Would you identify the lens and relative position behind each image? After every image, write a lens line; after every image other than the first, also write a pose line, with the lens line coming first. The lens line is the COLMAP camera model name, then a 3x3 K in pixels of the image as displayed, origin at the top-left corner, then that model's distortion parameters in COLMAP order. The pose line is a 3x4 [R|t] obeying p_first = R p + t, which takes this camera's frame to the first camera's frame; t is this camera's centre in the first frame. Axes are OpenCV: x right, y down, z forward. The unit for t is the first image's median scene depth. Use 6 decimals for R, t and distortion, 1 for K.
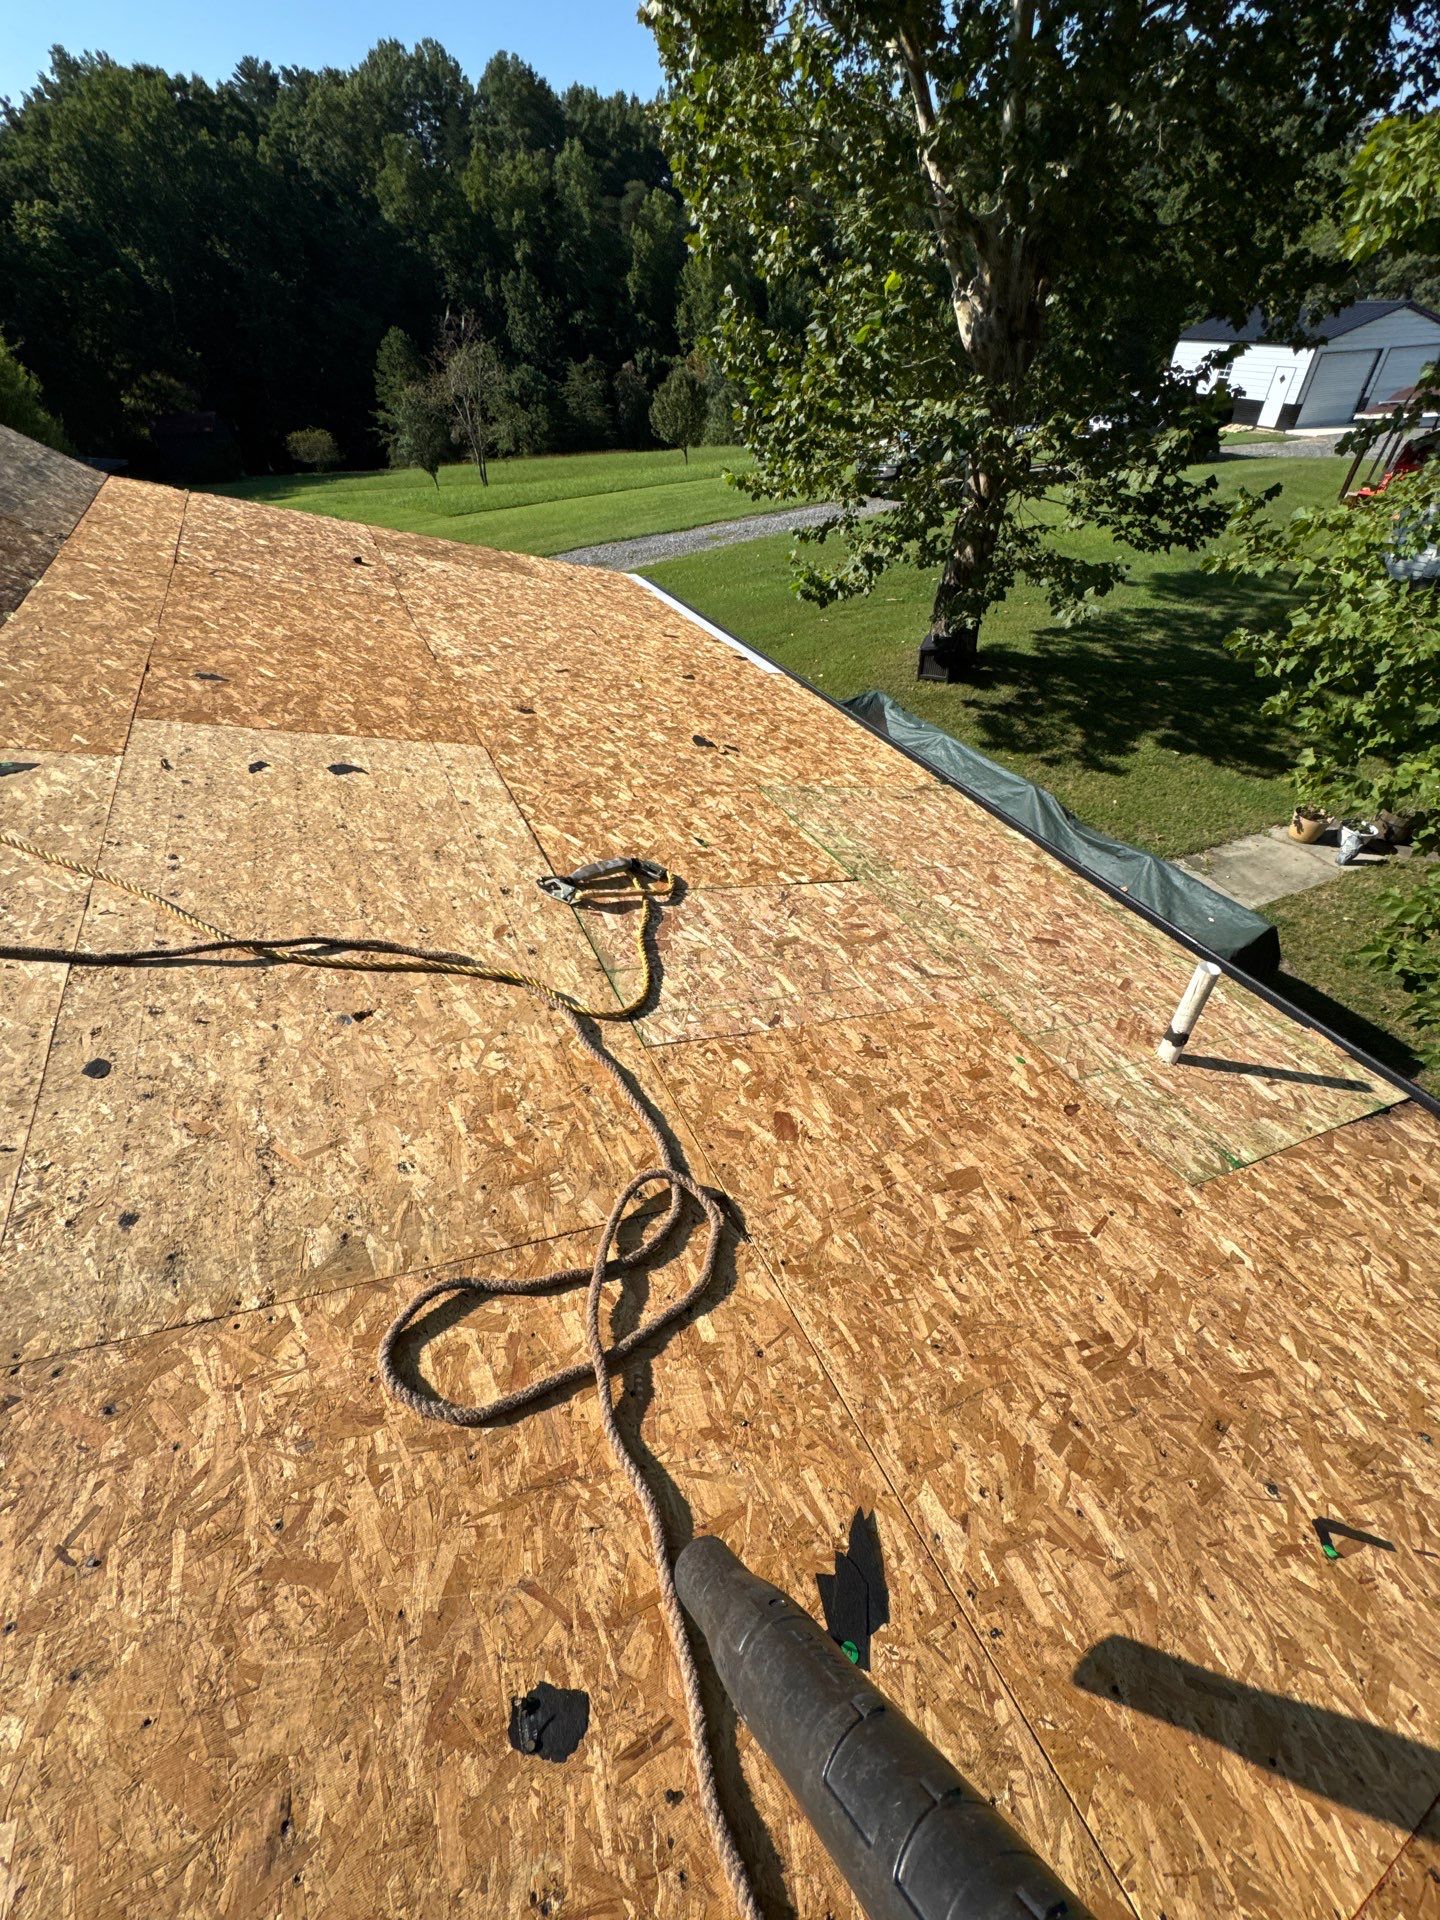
lens RADIAL K [[762.7, 0, 721.4], [0, 762.7, 962.6], [0, 0, 1]] dist [-0.006518, 0.001163]
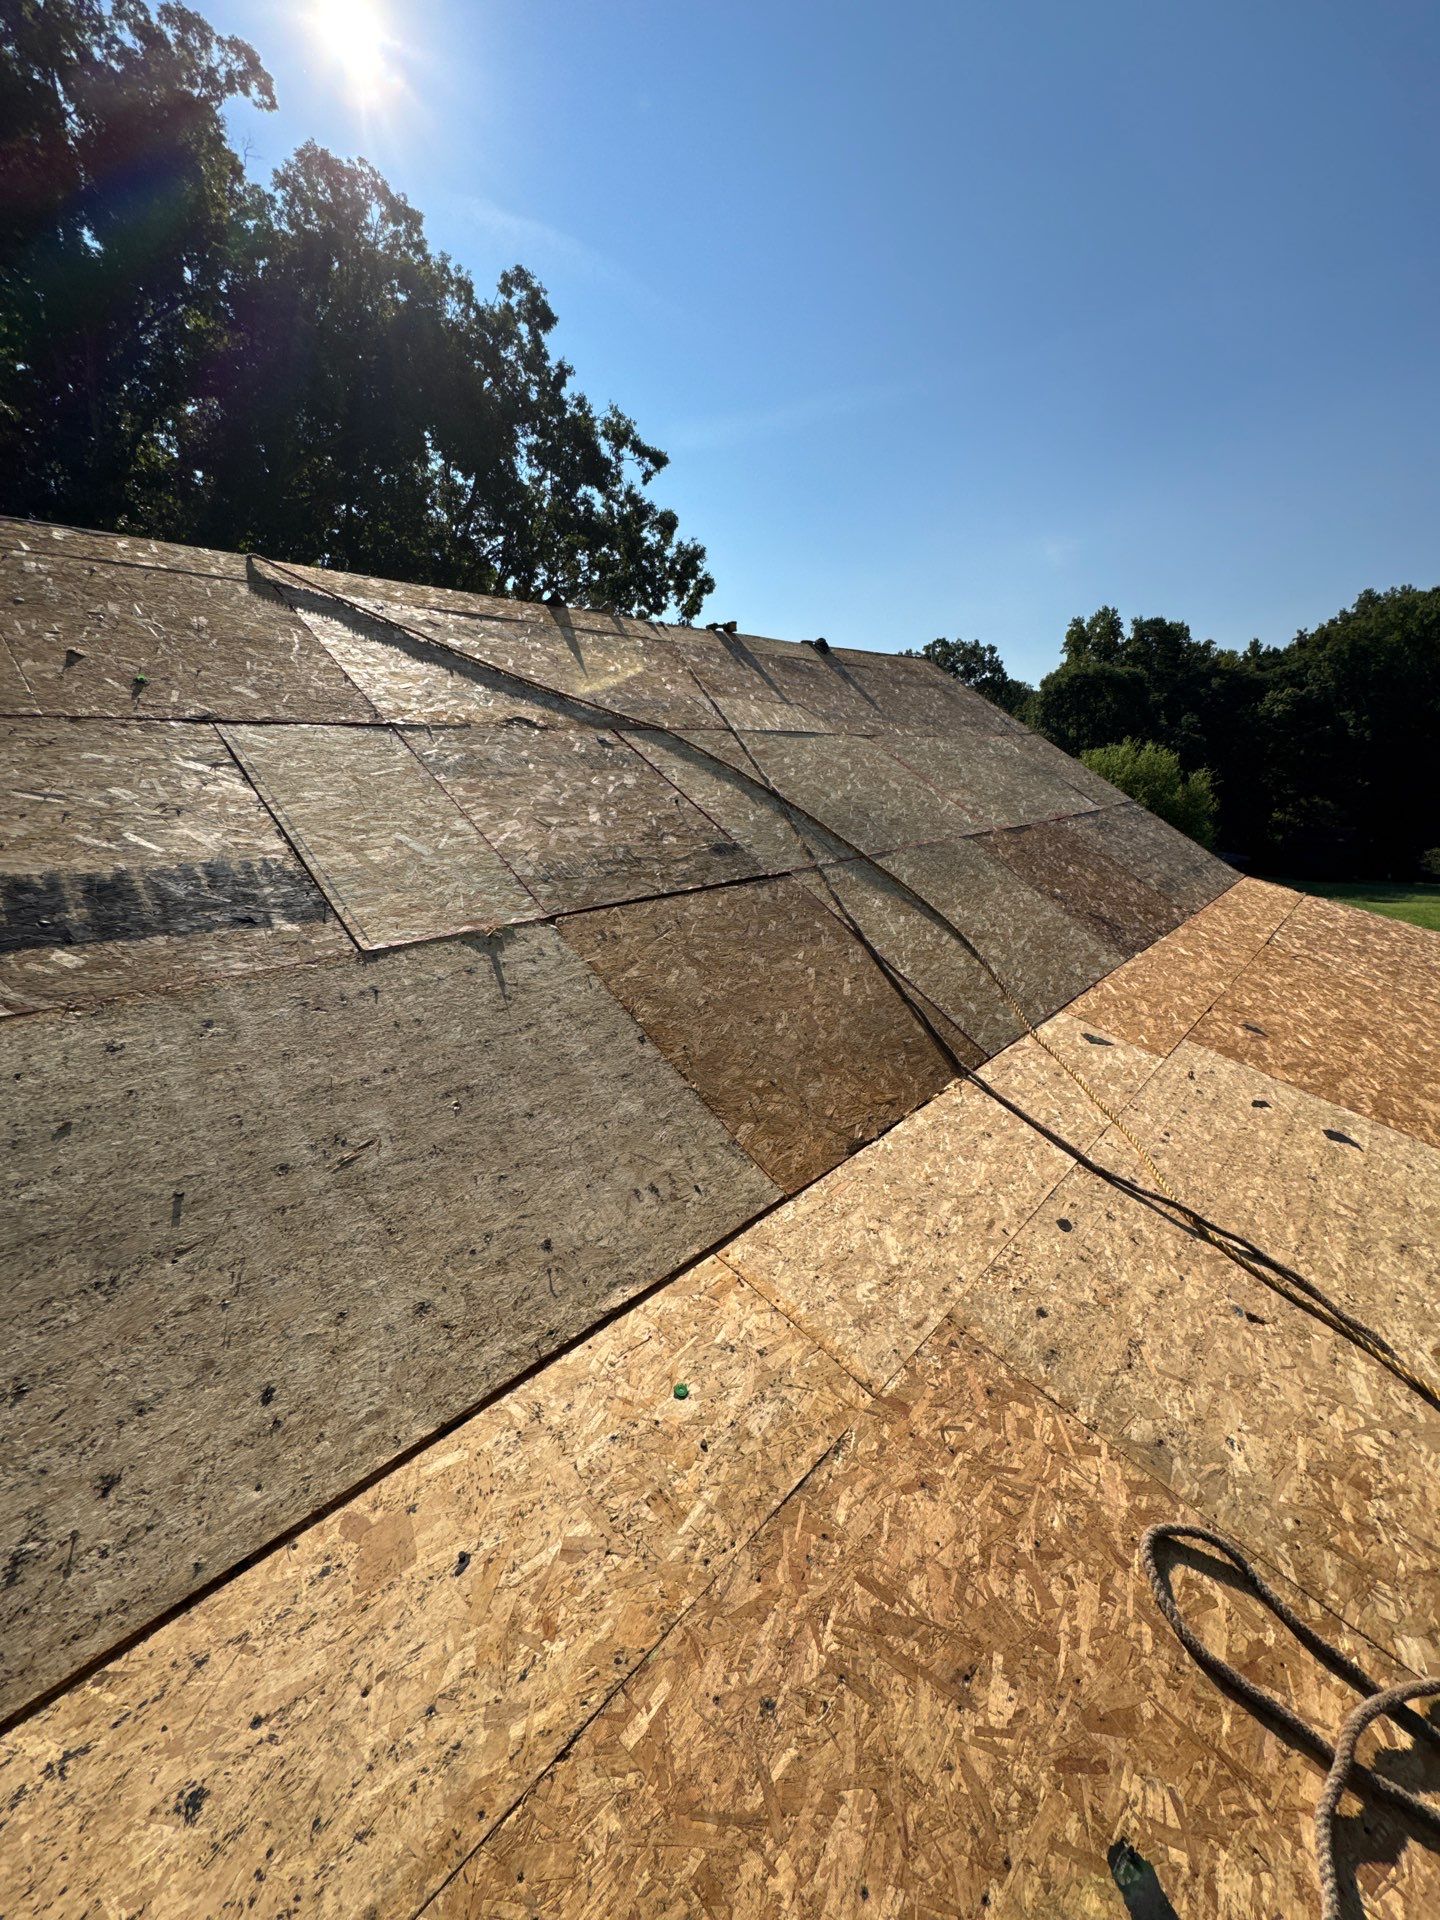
lens RADIAL K [[762.7, 0, 720.6], [0, 762.7, 957.8], [0, 0, 1]] dist [-0.006518, 0.001163]
pose [[0.377114, 0.204100, -0.903398, 0.124802], [-0.576733, 0.814967, -0.056630, 0.146669], [0.724682, 0.542376, 0.425046, -0.312294]]
